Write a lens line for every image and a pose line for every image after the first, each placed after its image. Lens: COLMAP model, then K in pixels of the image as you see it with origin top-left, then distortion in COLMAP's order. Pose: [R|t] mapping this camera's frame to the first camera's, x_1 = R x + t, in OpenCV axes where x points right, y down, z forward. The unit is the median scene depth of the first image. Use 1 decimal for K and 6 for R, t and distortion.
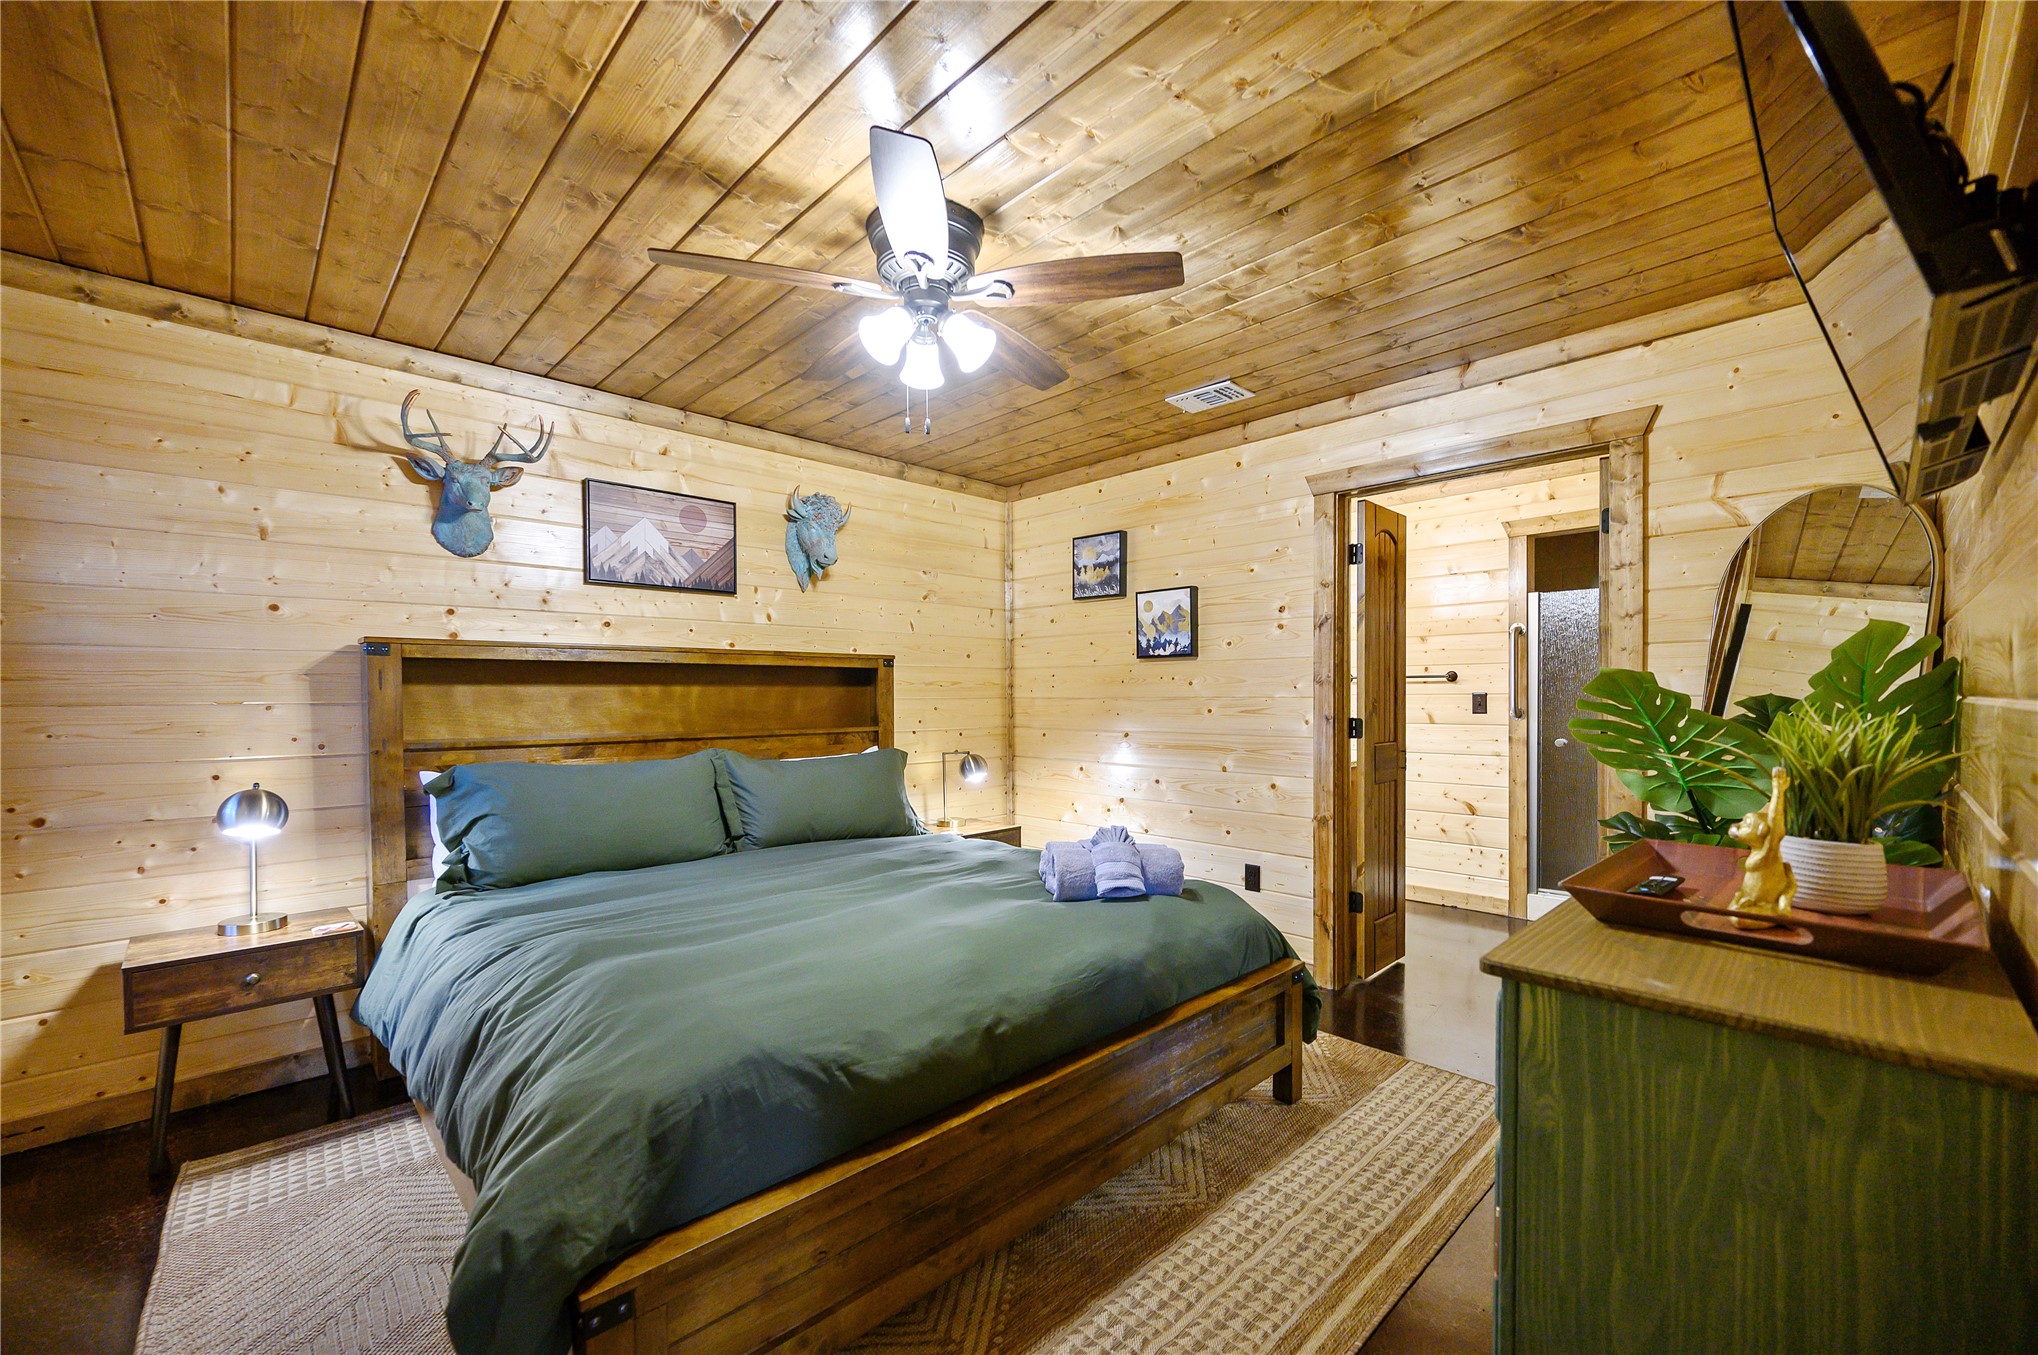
lens RADIAL K [[816.3, 0, 1019.0], [0, 816.3, 677.5], [0, 0, 1]] dist [-0.000229, 0.000019]
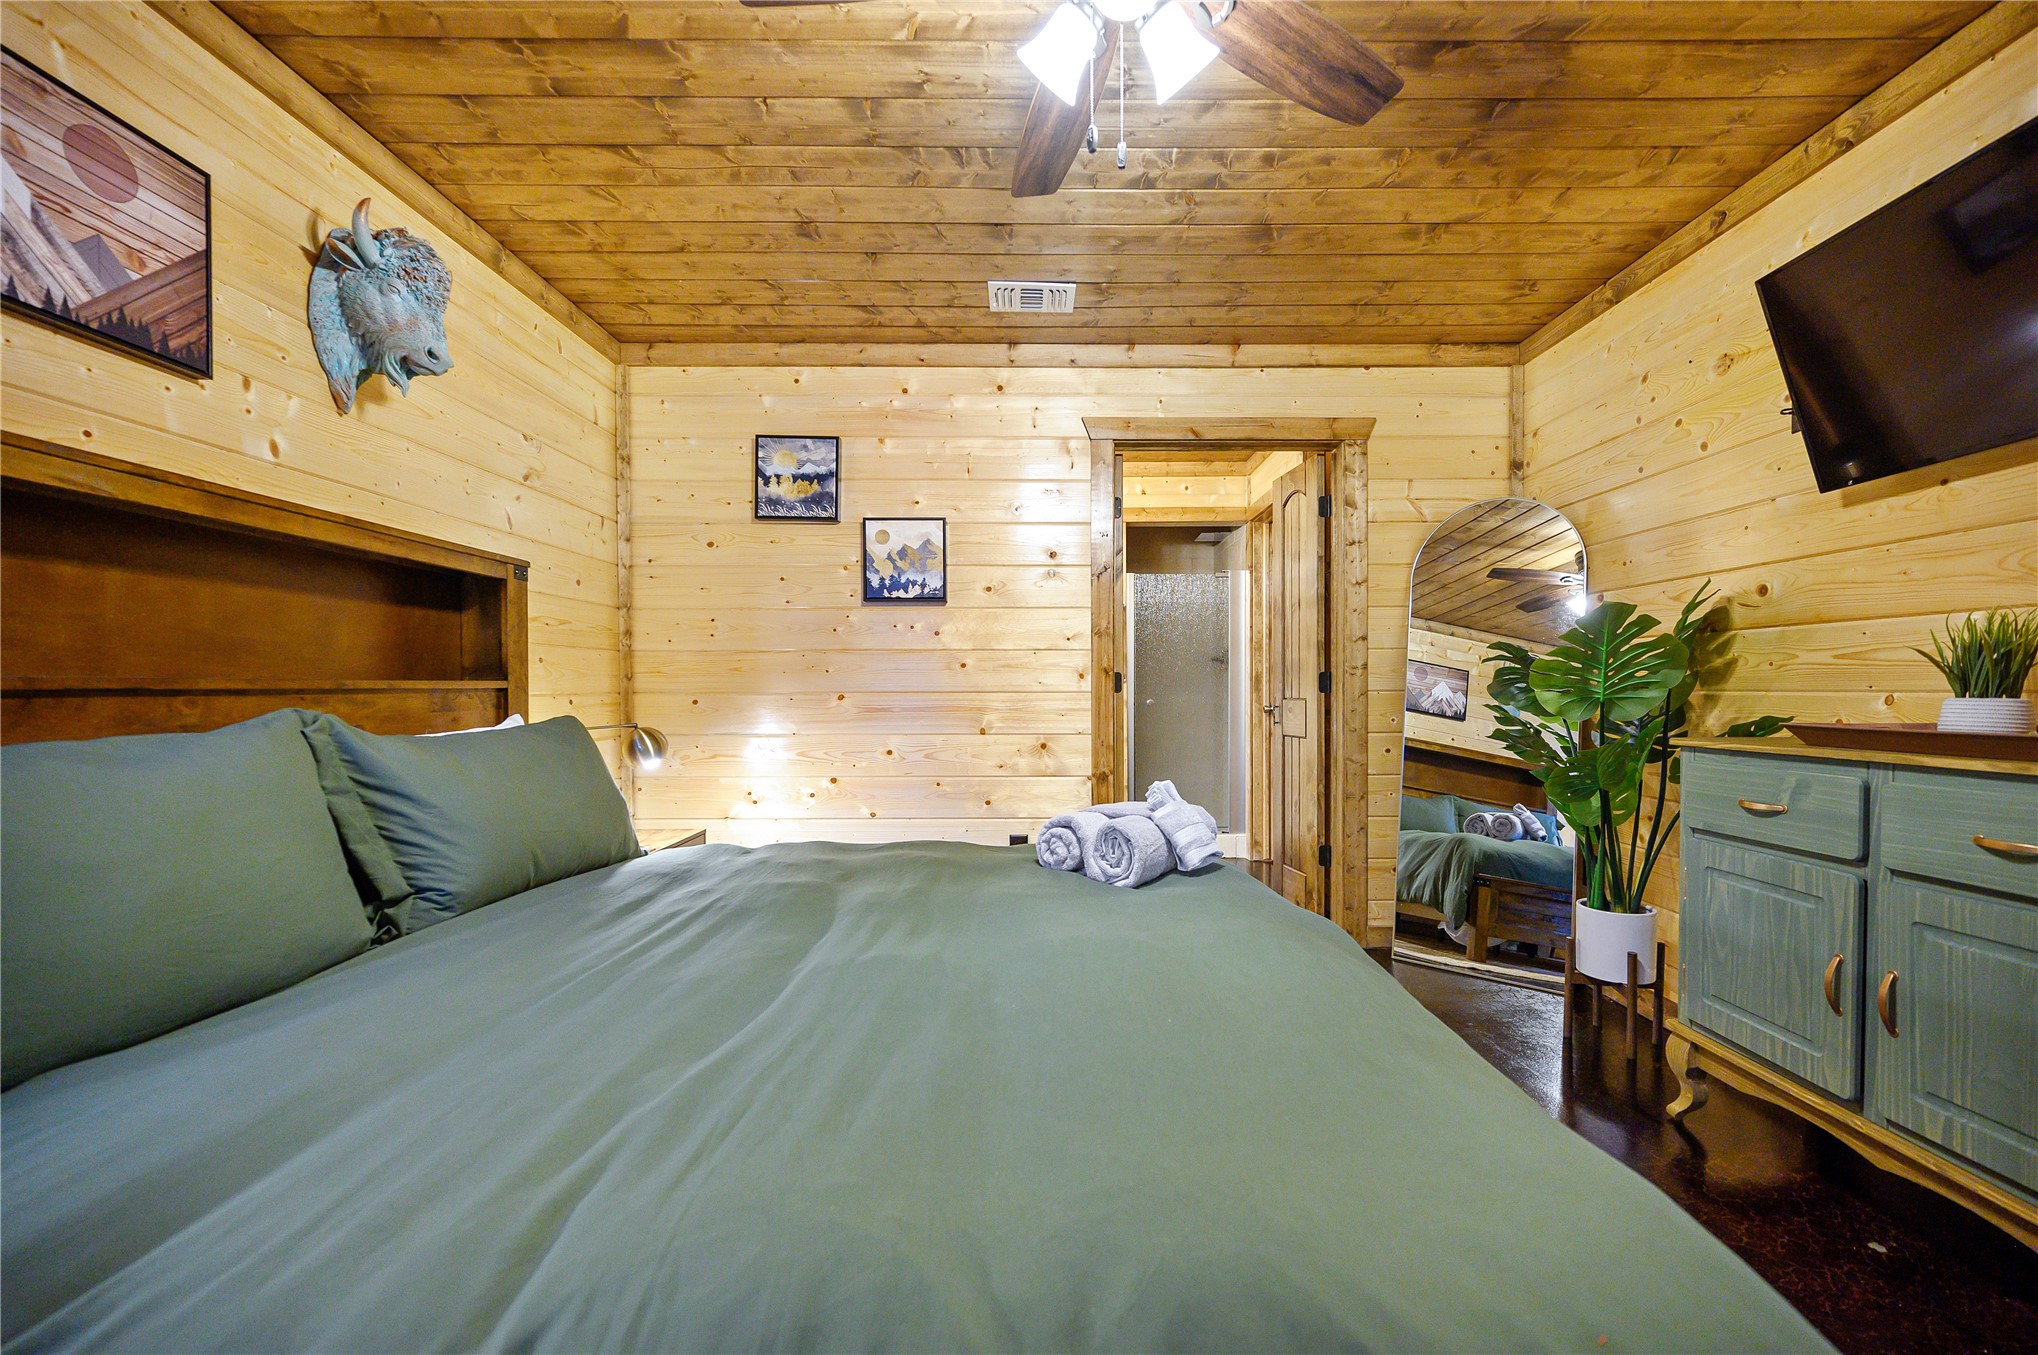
lens RADIAL K [[825.4, 0, 1019.0], [0, 825.4, 677.5], [0, 0, 1]] dist [0.000532, -0.000463]
pose [[0.691029, 0.013288, 0.722705, -0.338460], [-0.016955, 0.999854, -0.002172, 0.051847], [-0.722628, -0.010752, 0.691153, 0.336426]]
